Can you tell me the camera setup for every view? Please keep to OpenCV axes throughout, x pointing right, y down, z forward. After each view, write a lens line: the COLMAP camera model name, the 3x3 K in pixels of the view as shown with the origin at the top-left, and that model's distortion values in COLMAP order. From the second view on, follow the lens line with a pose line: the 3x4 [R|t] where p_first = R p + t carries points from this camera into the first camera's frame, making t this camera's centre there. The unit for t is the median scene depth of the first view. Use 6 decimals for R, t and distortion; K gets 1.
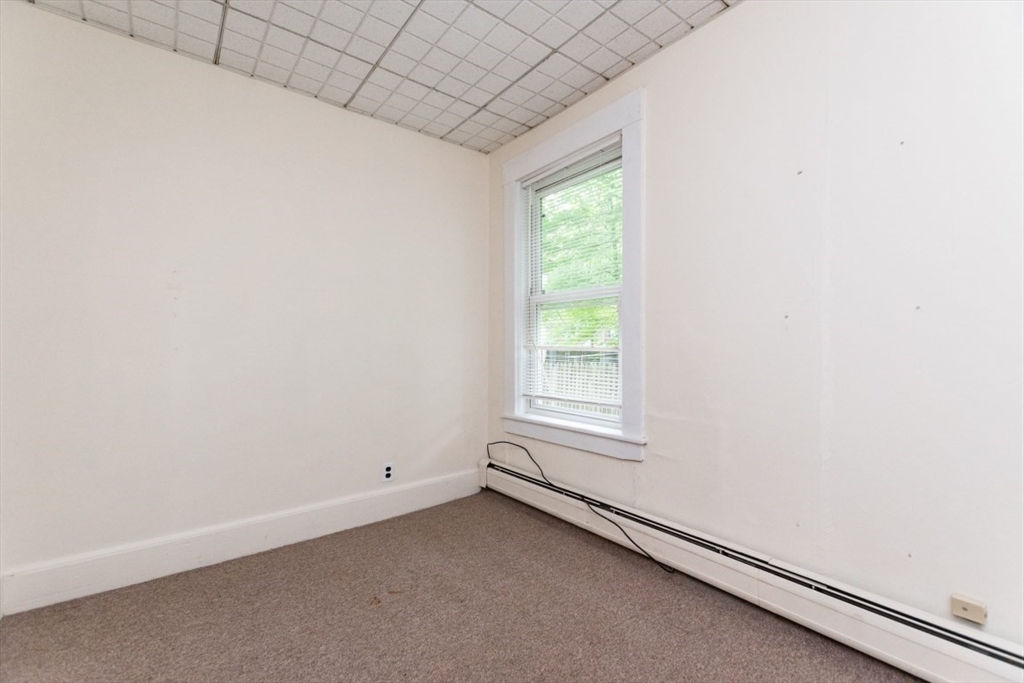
lens RADIAL K [[444.9, 0, 514.4], [0, 444.9, 342.2], [0, 0, 1]] dist [0.009205, -0.002819]
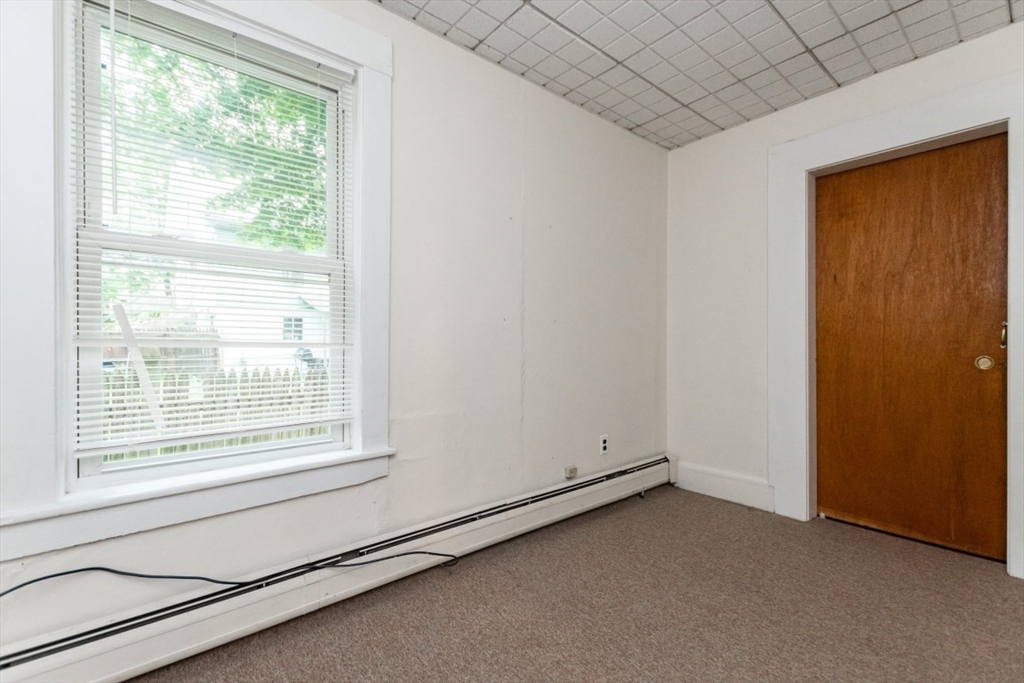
lens RADIAL K [[444.9, 0, 513.4], [0, 444.9, 345.3], [0, 0, 1]] dist [0.009205, -0.002819]
pose [[-0.036516, 0.002551, 0.999330, -0.572587], [-0.003990, 0.999988, -0.002698, 0.018938], [-0.999325, -0.004086, -0.036505, 0.778718]]
